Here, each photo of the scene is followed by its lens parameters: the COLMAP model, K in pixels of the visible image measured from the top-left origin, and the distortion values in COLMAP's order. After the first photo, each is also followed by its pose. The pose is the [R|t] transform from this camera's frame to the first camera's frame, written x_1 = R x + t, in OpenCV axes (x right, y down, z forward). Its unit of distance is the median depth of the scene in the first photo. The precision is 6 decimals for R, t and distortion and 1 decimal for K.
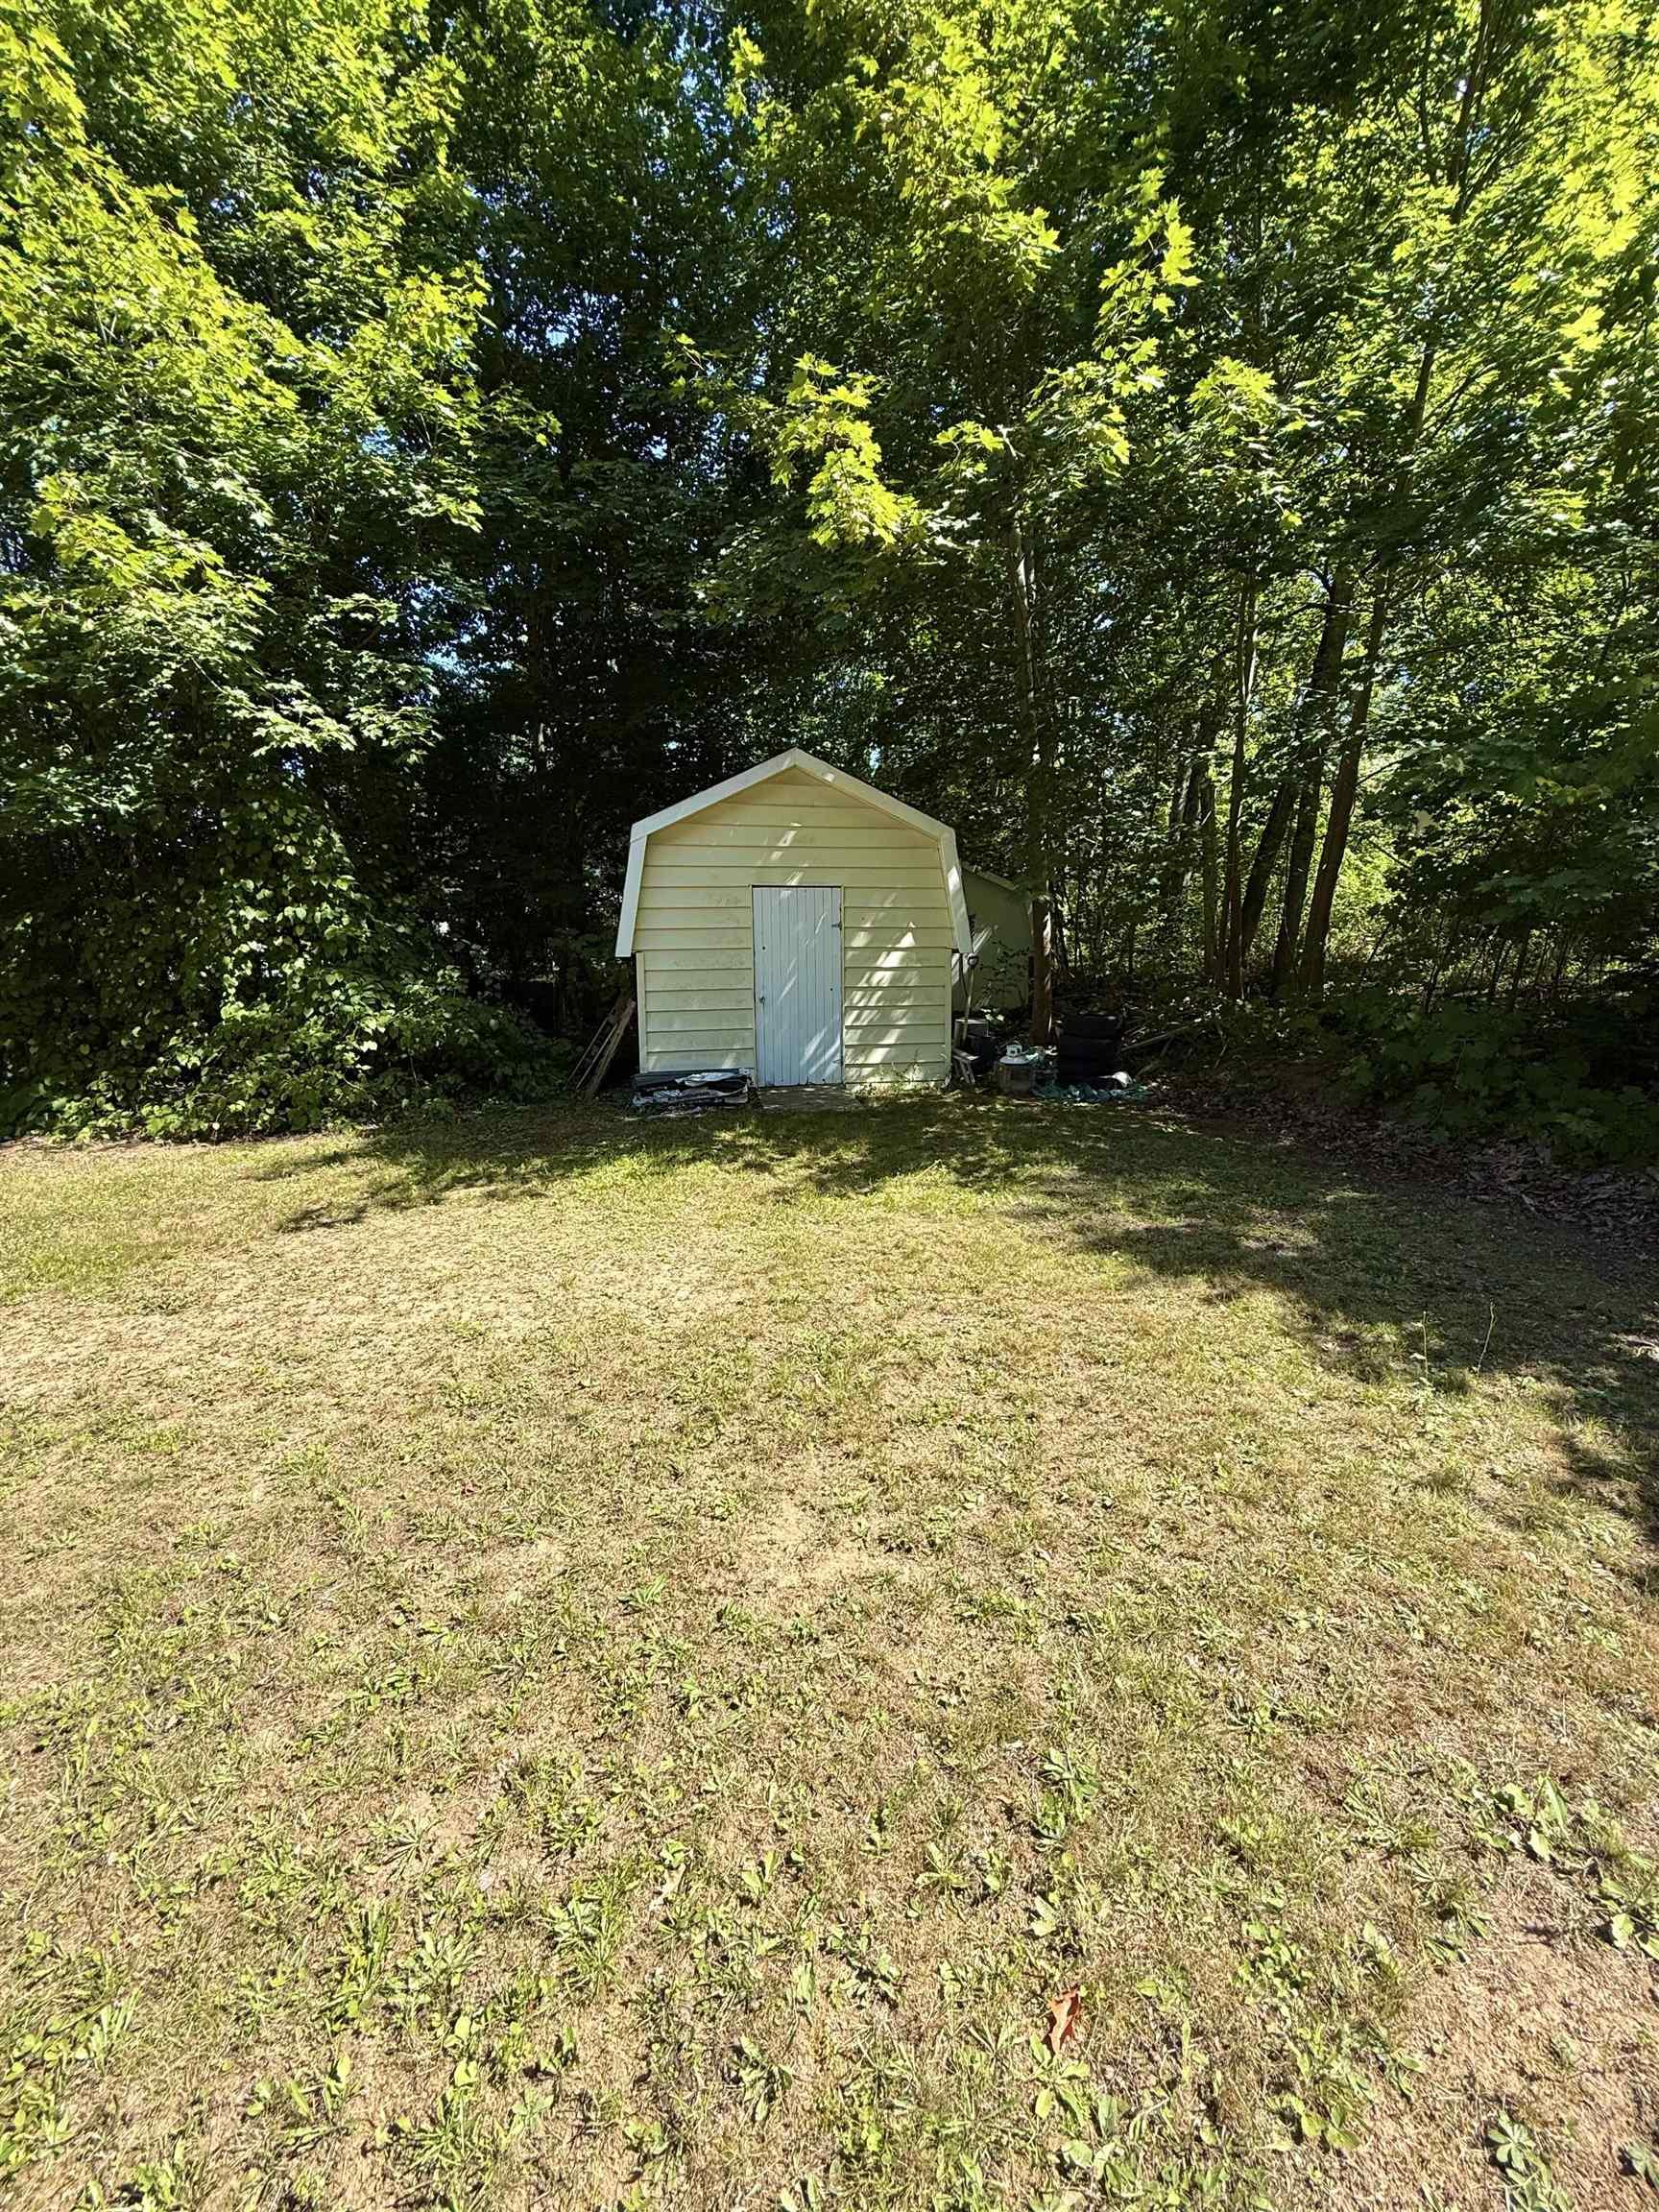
lens RADIAL K [[877.7, 0, 833.5], [0, 877.7, 1099.7], [0, 0, 1]] dist [0.000366, -0.000087]
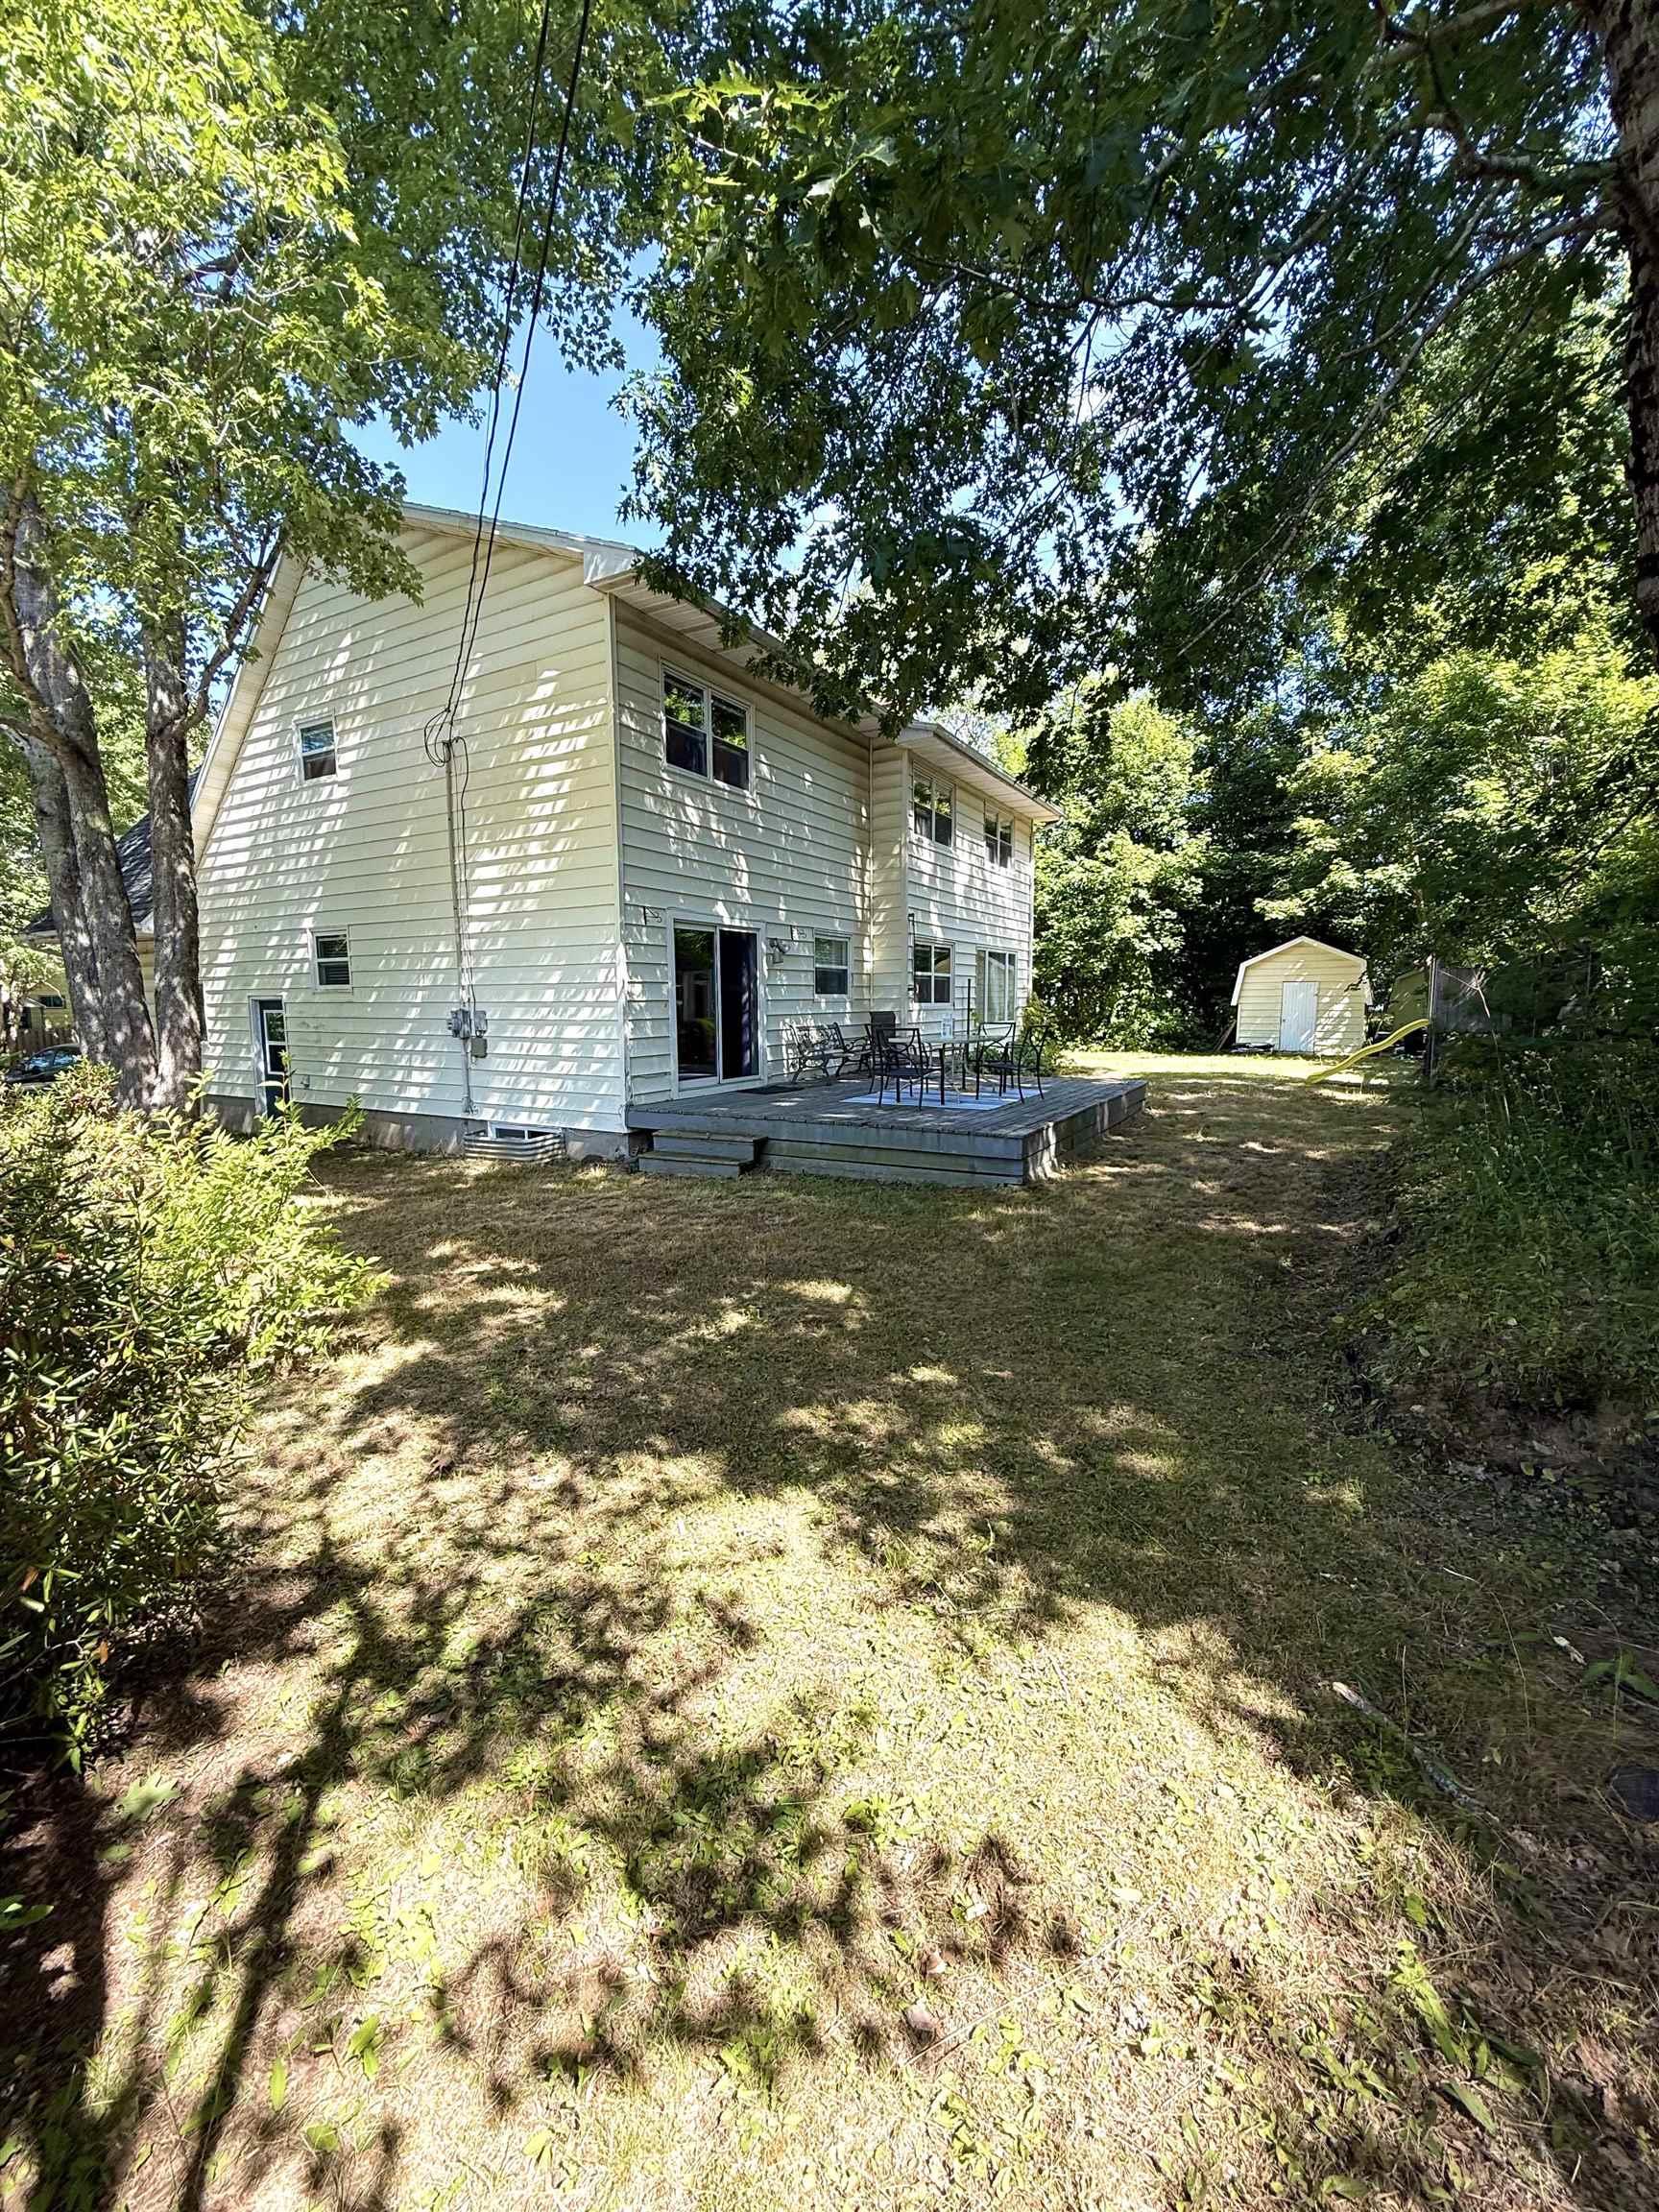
lens RADIAL K [[877.7, 0, 833.5], [0, 877.7, 1099.7], [0, 0, 1]] dist [0.000366, -0.000087]
pose [[0.725210, 0.078679, -0.684017, 0.899914], [-0.127241, 0.991653, -0.020840, 0.421210], [0.676668, 0.102148, 0.729168, -2.225778]]
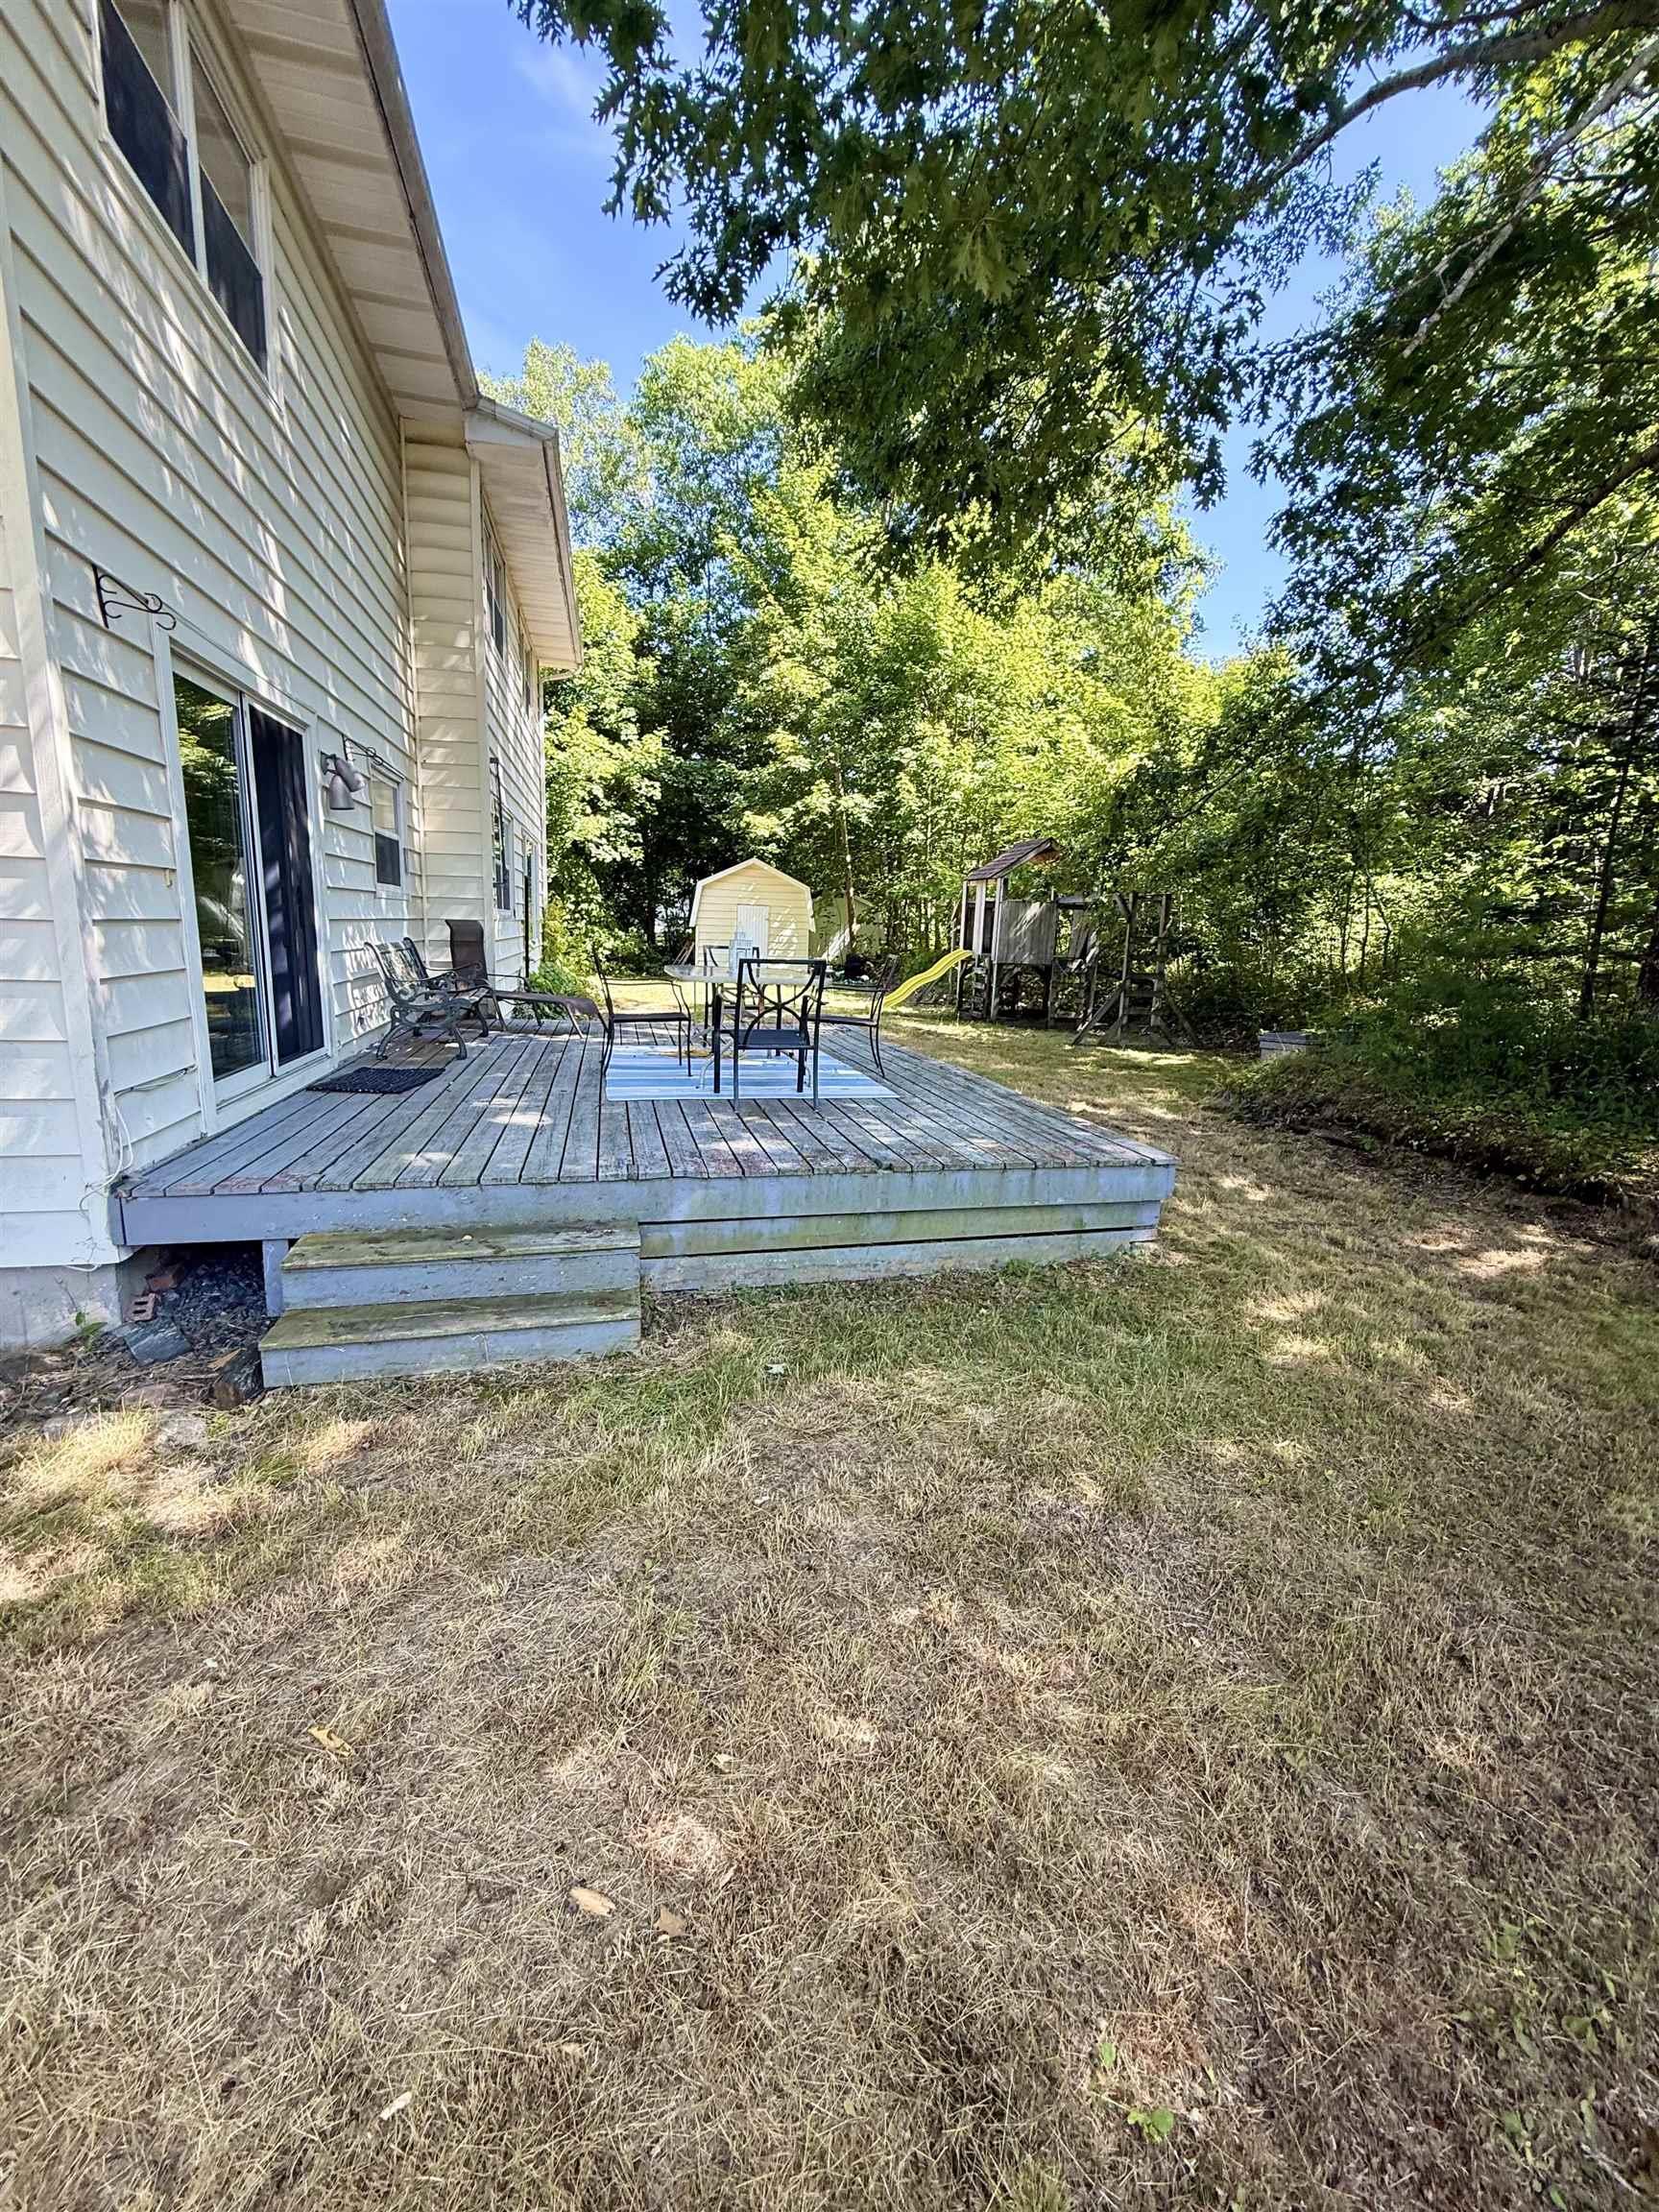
lens RADIAL K [[877.7, 0, 833.5], [0, 877.7, 1099.7], [0, 0, 1]] dist [0.000366, -0.000087]
pose [[0.998961, 0.045409, 0.003807, 0.249959], [-0.045423, 0.998961, 0.003600, 0.388914], [-0.003640, -0.003770, 0.999986, -1.961515]]
